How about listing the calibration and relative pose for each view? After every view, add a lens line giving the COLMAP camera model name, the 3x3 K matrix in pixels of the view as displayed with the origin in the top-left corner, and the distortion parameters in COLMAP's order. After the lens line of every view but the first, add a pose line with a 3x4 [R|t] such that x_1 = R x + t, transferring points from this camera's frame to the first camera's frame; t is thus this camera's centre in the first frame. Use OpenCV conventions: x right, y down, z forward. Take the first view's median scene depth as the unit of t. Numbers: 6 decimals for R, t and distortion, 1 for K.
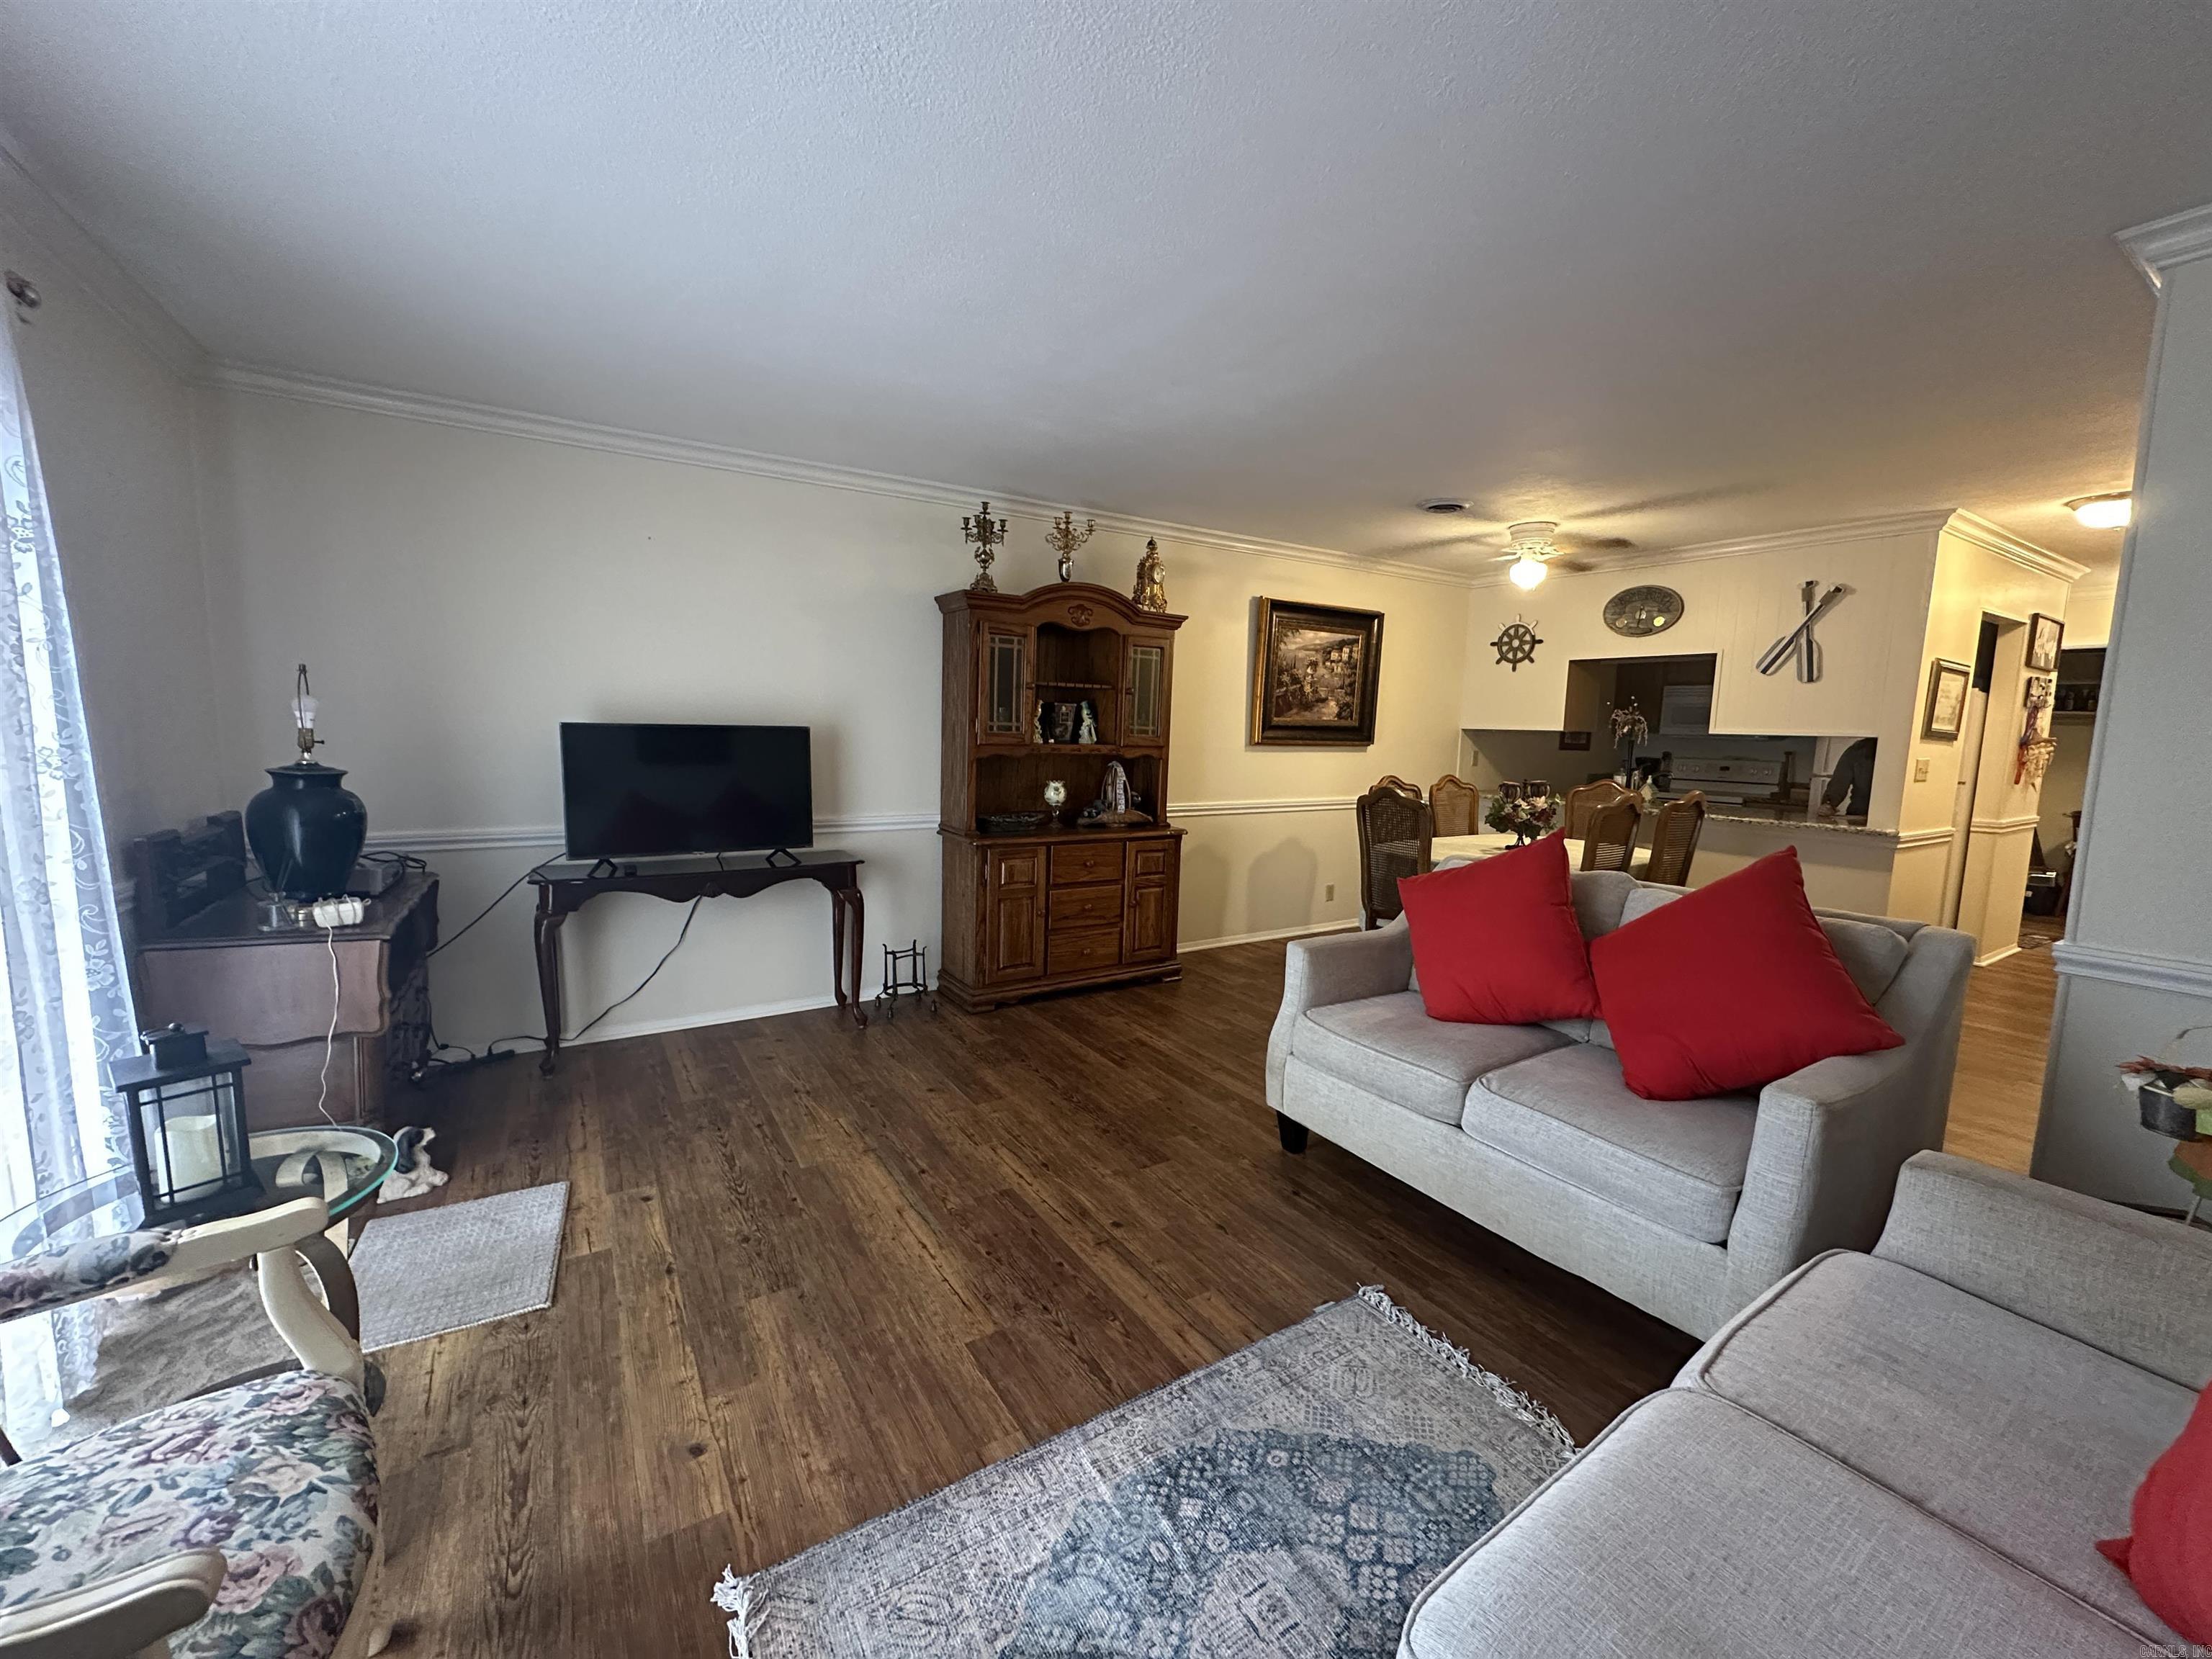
lens RADIAL K [[872.6, 0, 1104.9], [0, 872.6, 827.0], [0, 0, 1]] dist [-0.000473, 0.000059]
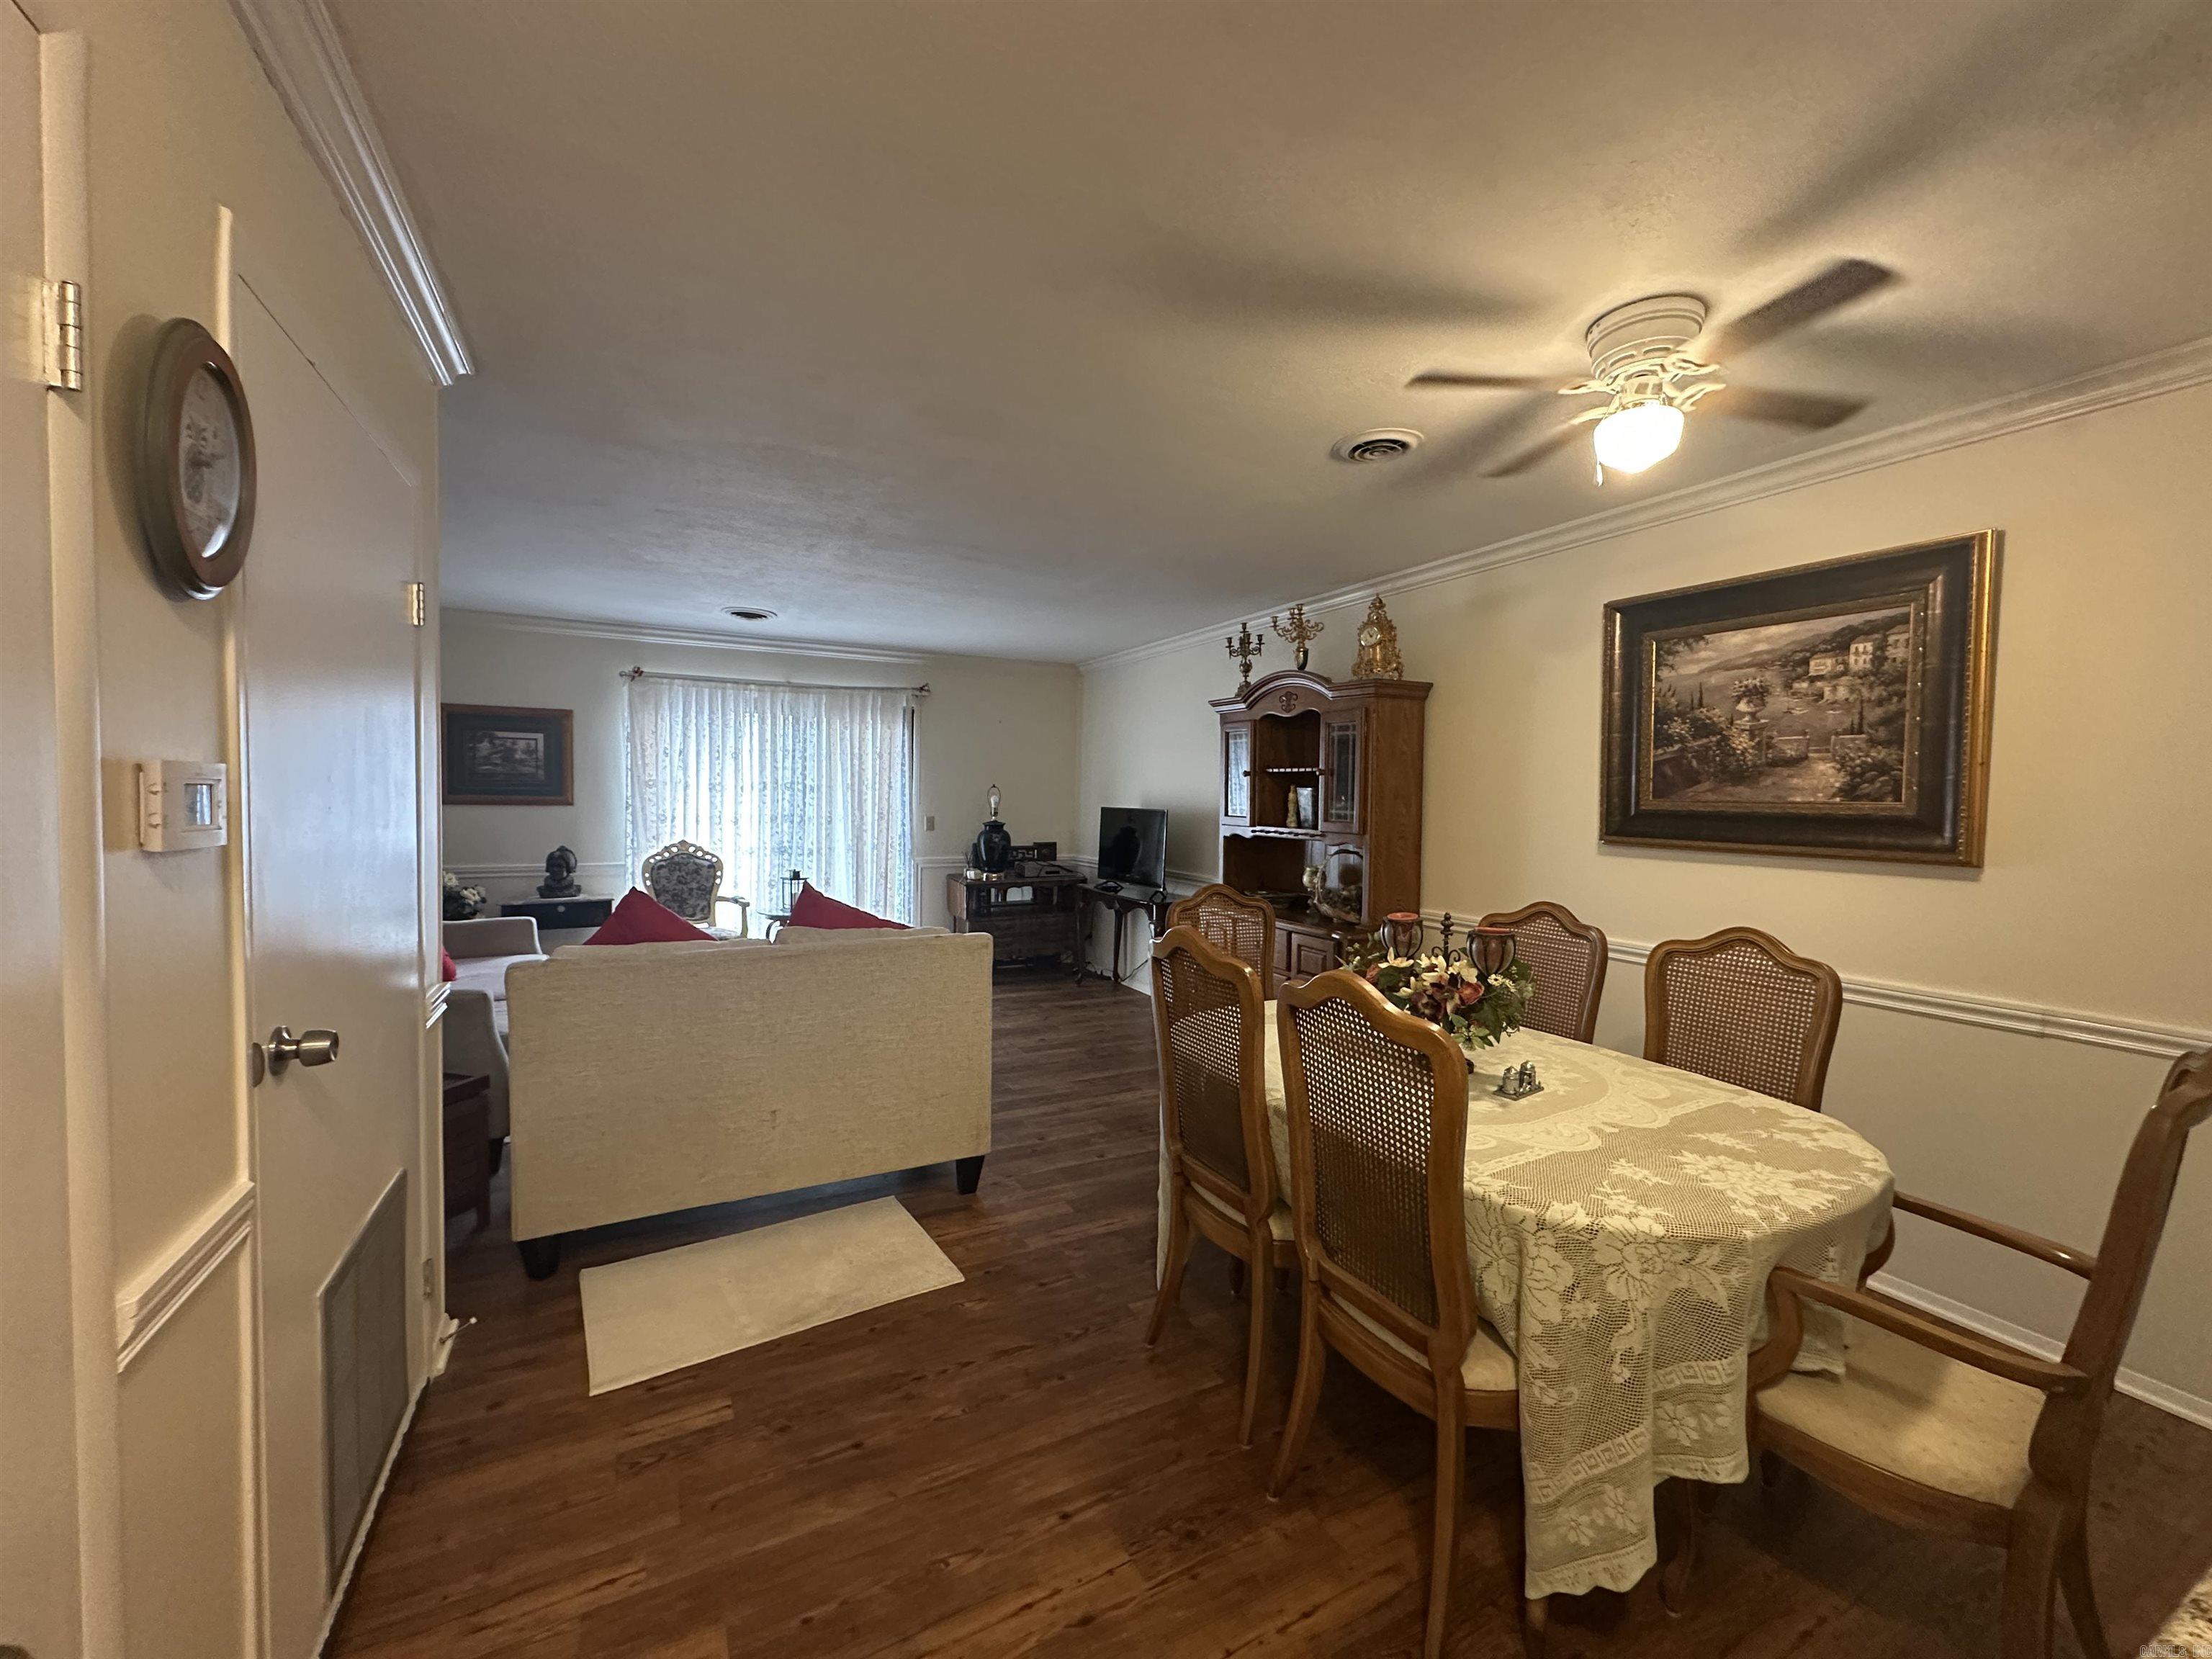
lens RADIAL K [[872.6, 0, 1105.2], [0, 872.6, 824.6], [0, 0, 1]] dist [-0.000473, 0.000059]
pose [[-0.070894, 0.019804, -0.997287, 0.782235], [-0.122860, 0.992017, 0.028433, -0.079894], [0.989889, 0.124542, -0.067895, 0.680403]]
